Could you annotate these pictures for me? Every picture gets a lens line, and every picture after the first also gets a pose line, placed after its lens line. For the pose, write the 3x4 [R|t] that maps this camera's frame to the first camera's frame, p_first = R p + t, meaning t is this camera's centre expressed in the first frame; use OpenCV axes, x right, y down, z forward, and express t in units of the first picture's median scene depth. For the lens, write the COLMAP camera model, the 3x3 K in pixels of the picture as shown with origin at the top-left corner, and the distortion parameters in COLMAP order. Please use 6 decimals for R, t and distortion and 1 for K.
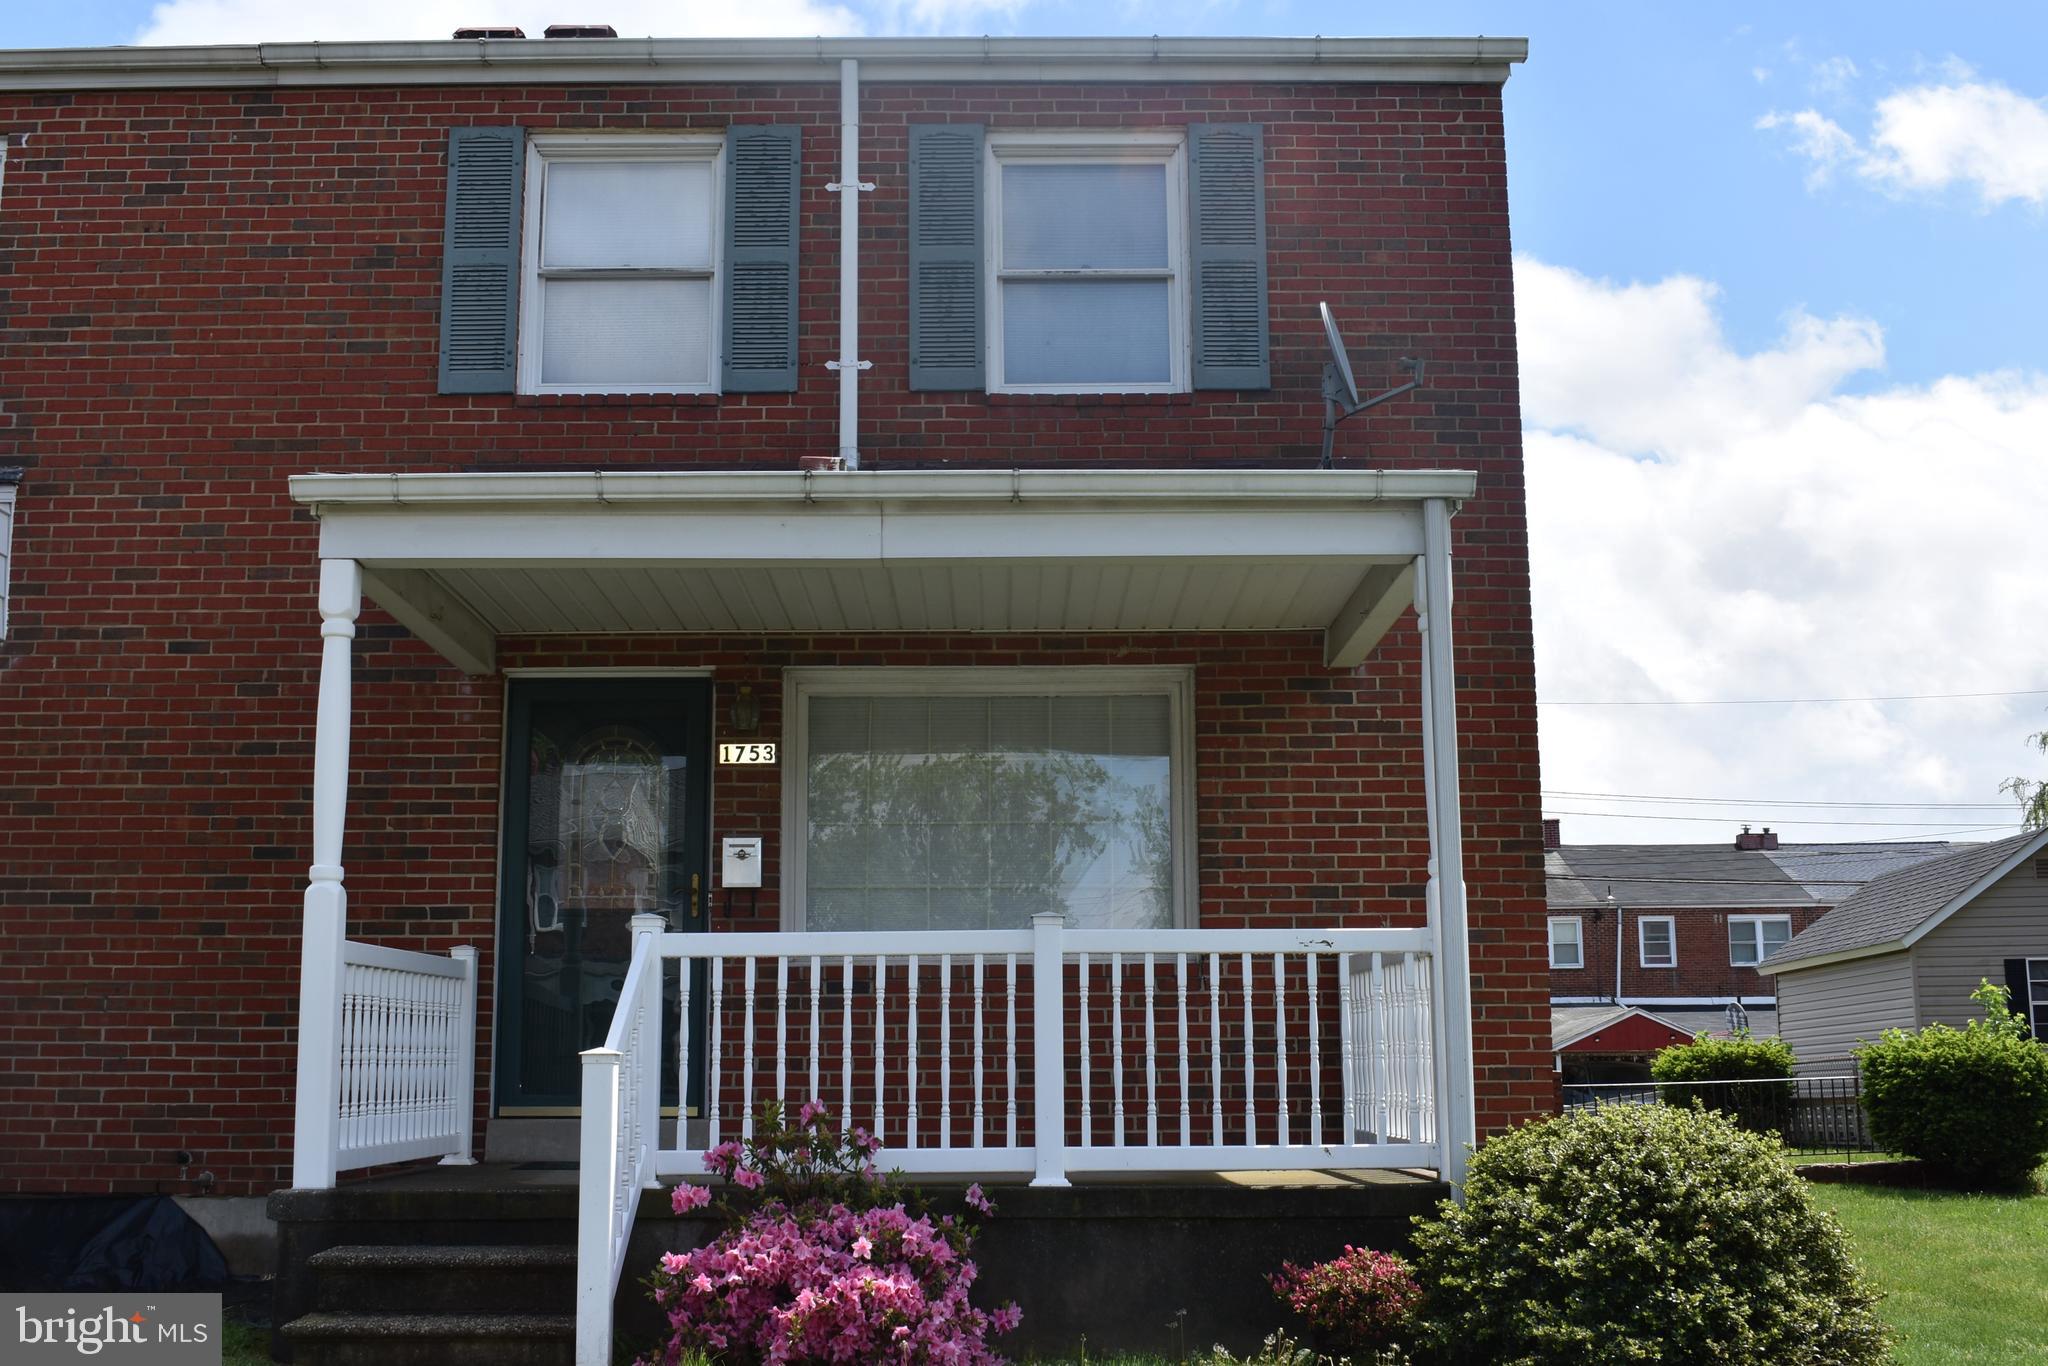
lens RADIAL K [[2238.5, 0, 1024.0], [0, 2238.5, 683.0], [0, 0, 1]] dist [-0.080402, 0.007119]
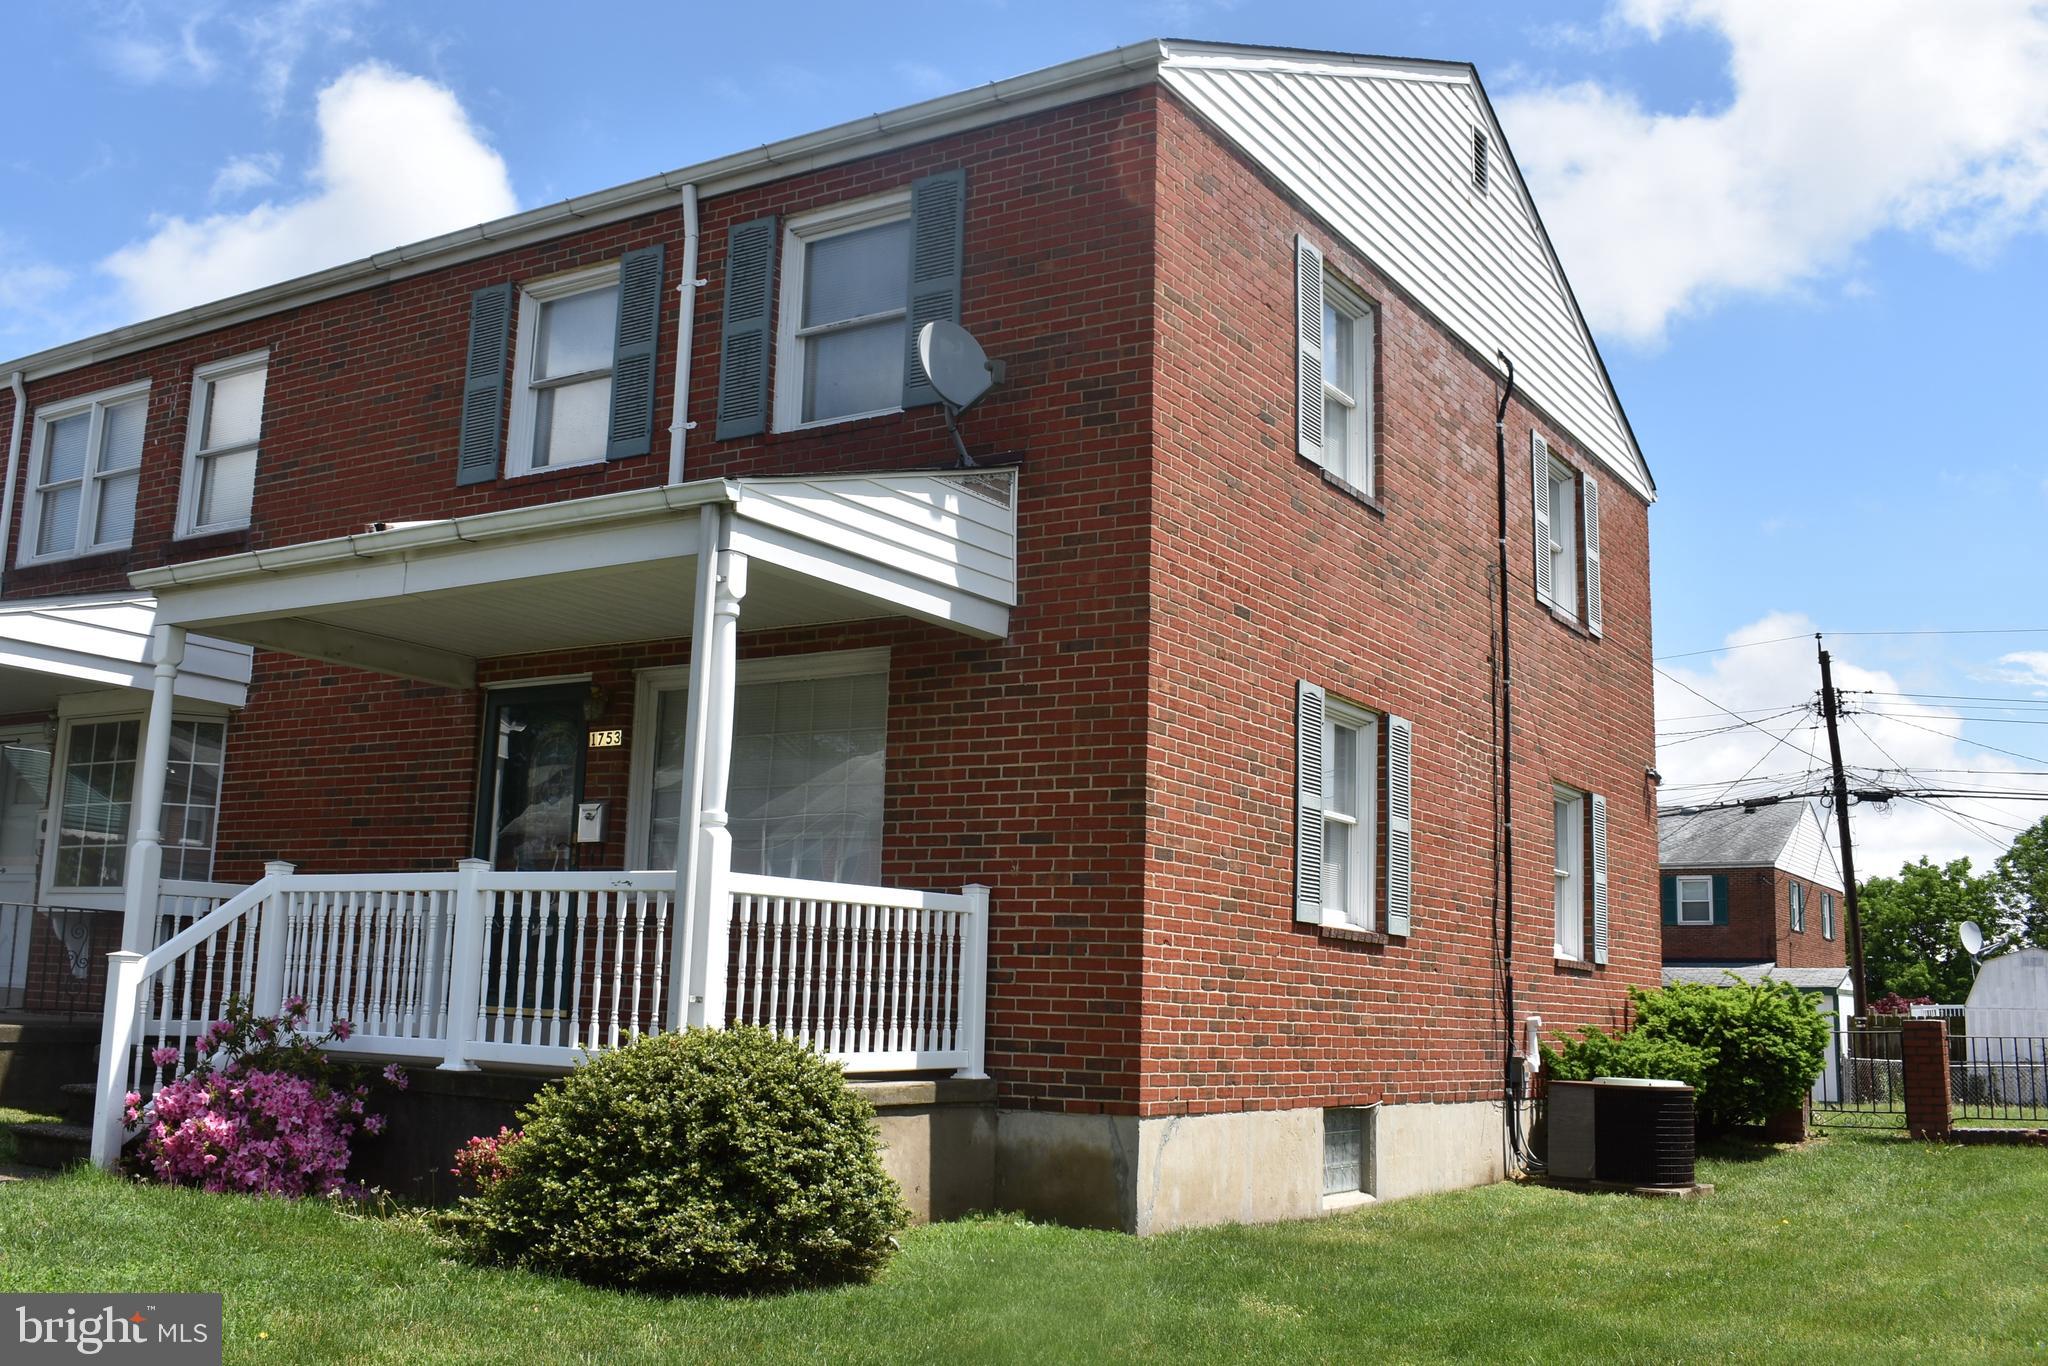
lens RADIAL K [[1969.9, 0, 972.2], [0, 1969.9, 624.4], [0, 0, 1]] dist [-0.096886, 0.009121]
pose [[0.828999, -0.074862, -0.554216, 0.684829], [0.064337, 0.997187, -0.038461, 0.022938], [0.555537, -0.003772, 0.831484, 0.172348]]
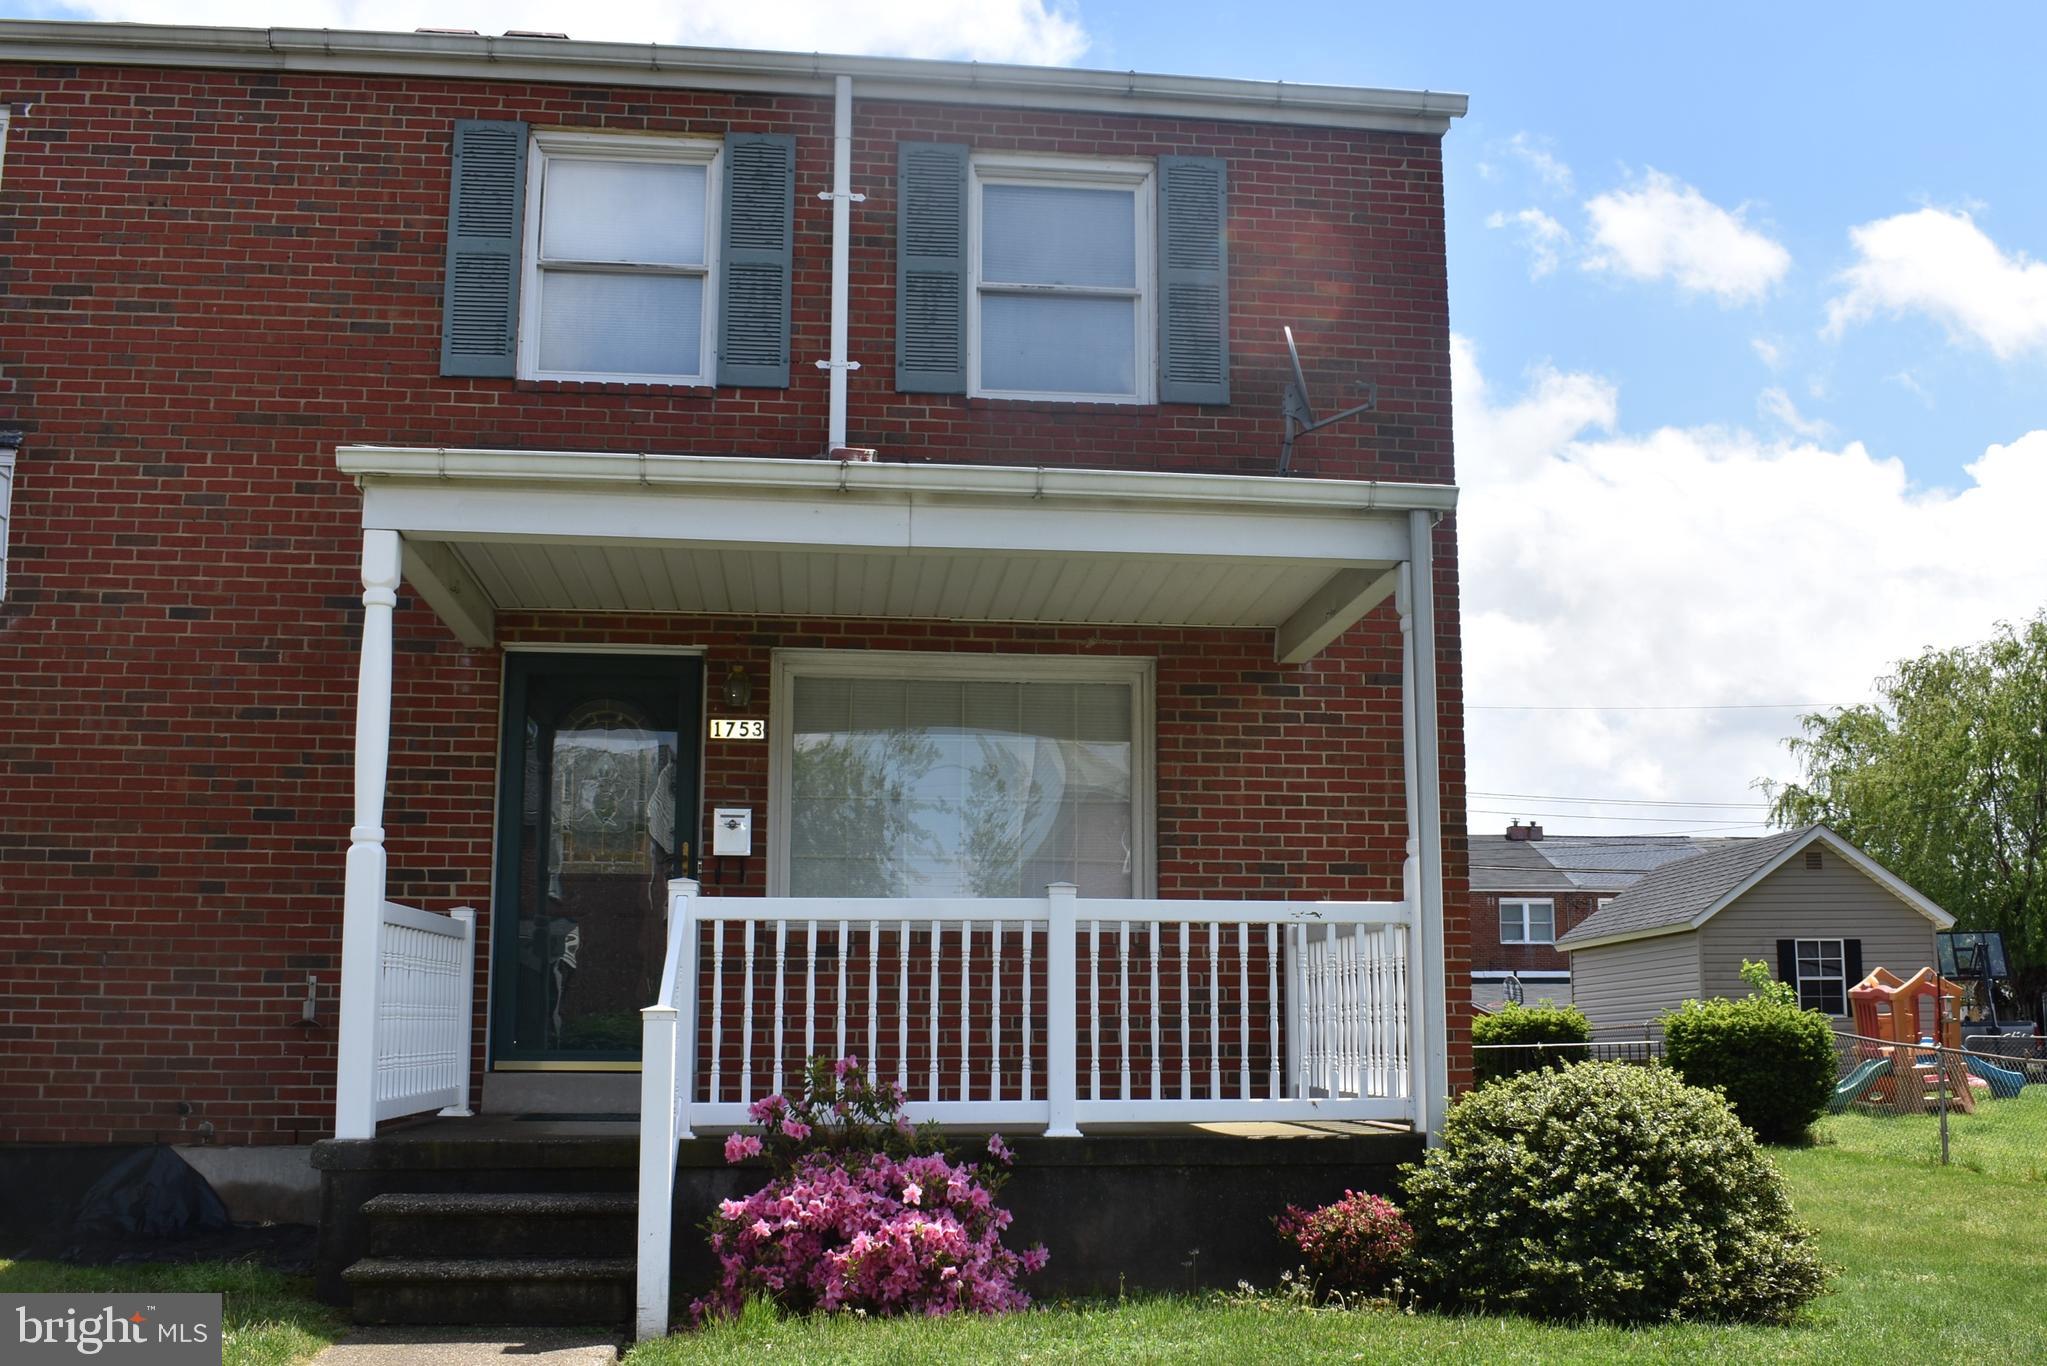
lens RADIAL K [[2058.7, 0, 1115.0], [0, 2058.7, 735.0], [0, 0, 1]] dist [-0.099559, 0.017081]
pose [[0.991117, 0.023681, 0.130866, -0.073380], [-0.027322, 0.999286, 0.026093, 0.004148], [-0.130155, -0.029436, 0.991057, 0.016167]]
